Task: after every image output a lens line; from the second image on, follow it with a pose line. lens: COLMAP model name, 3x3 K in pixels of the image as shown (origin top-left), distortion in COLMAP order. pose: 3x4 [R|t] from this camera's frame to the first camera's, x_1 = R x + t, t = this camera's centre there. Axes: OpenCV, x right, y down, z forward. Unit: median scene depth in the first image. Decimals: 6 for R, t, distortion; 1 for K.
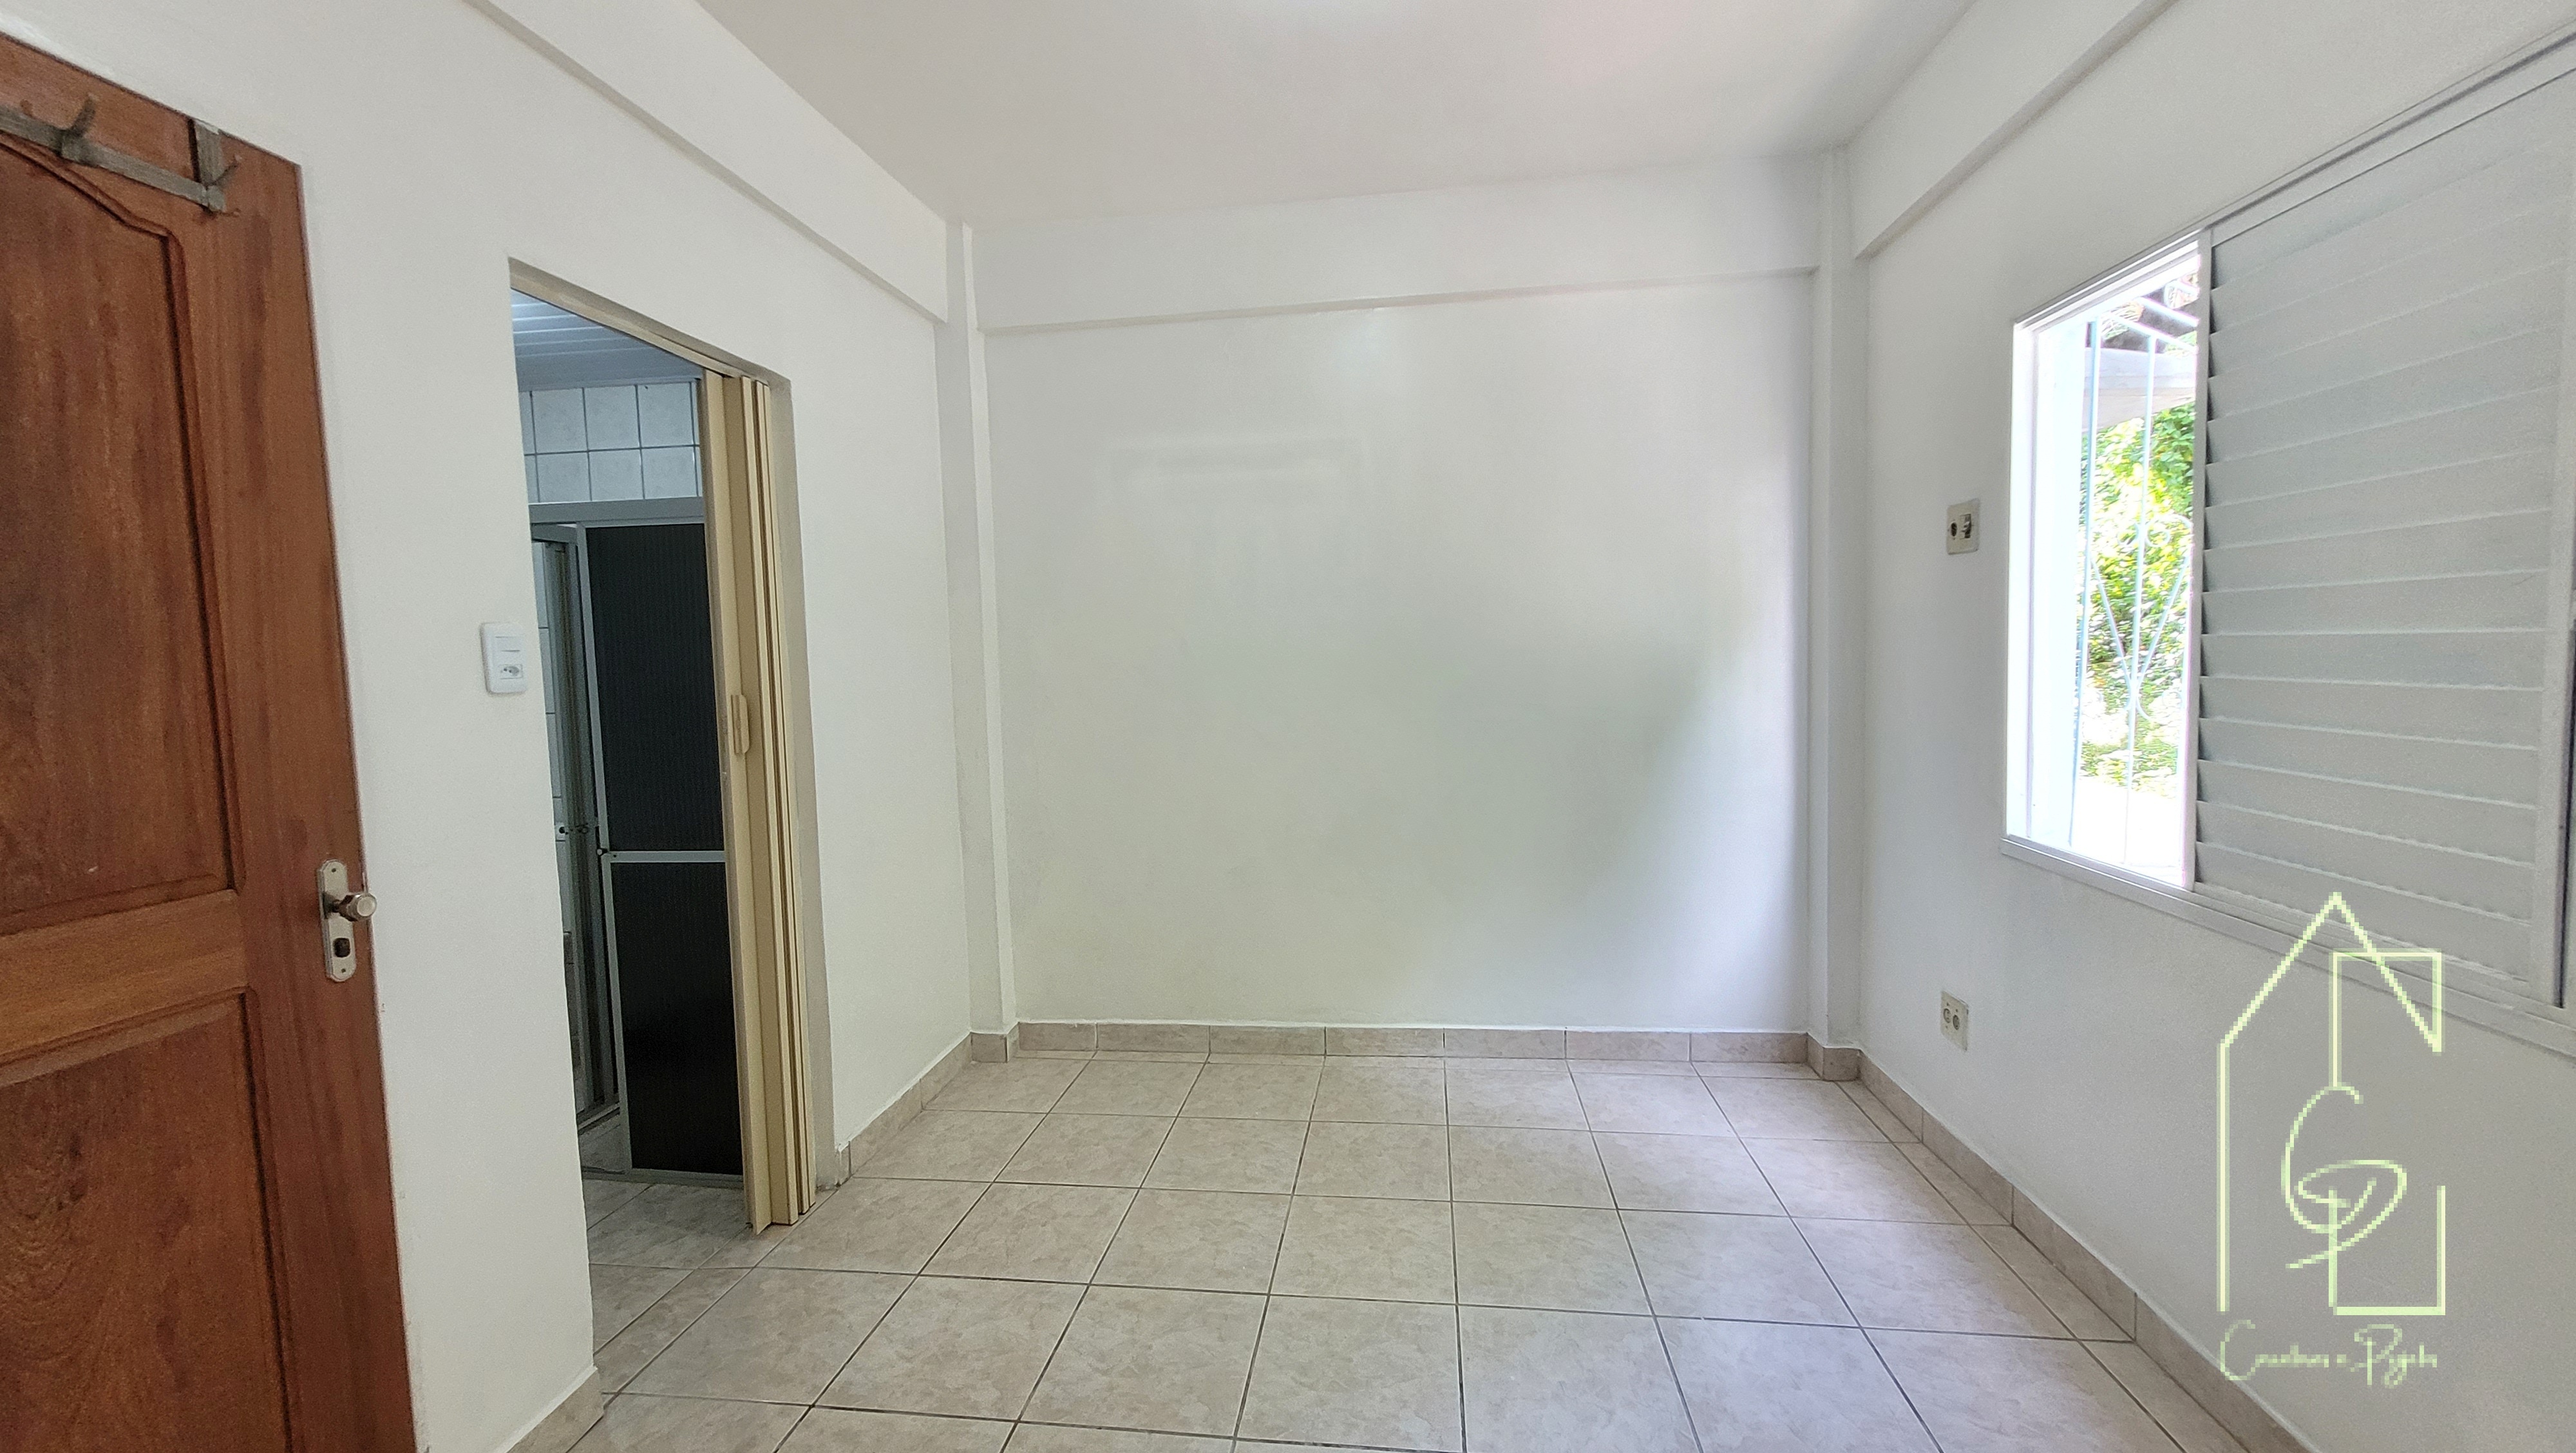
lens RADIAL K [[1006.2, 0, 1291.9], [0, 1006.2, 724.7], [0, 0, 1]] dist [0.002574, 0.000236]
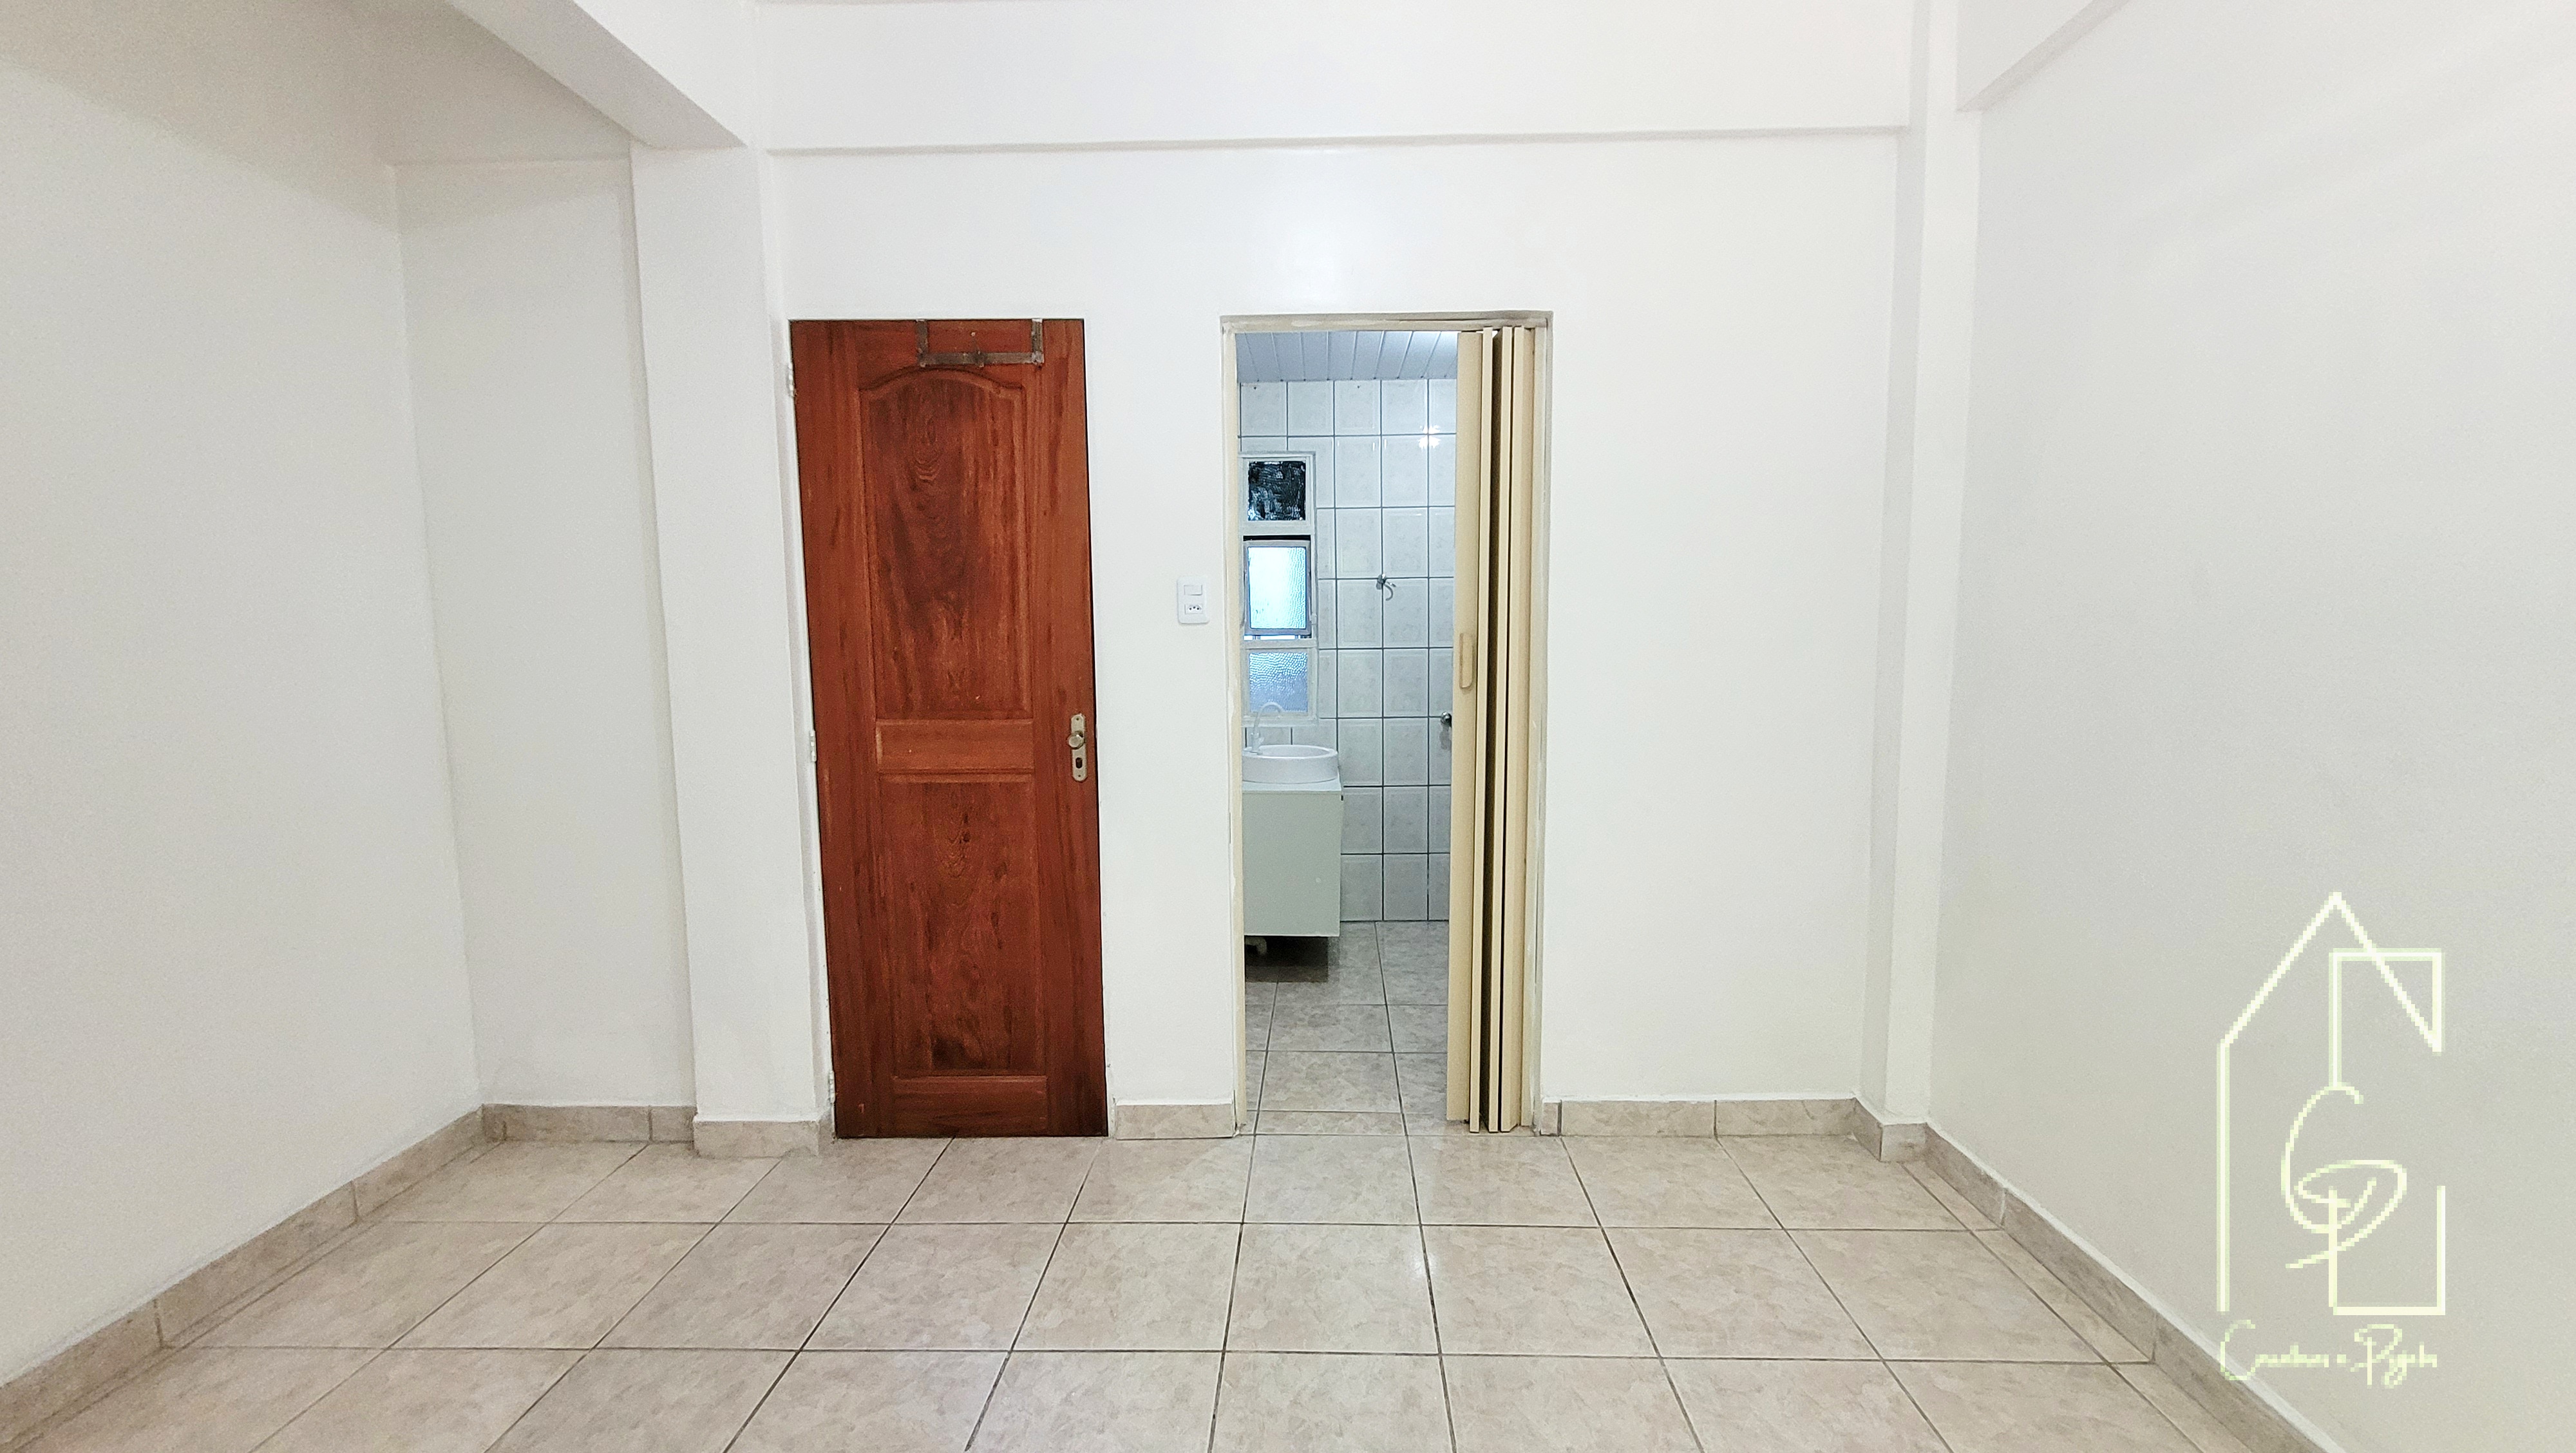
lens RADIAL K [[1006.2, 0, 1287.4], [0, 1006.2, 715.5], [0, 0, 1]] dist [0.002574, 0.000236]
pose [[0.101366, 0.121056, -0.987457, 0.713201], [-0.064021, 0.991305, 0.114956, -0.076487], [0.992787, 0.051565, 0.108235, 0.983745]]
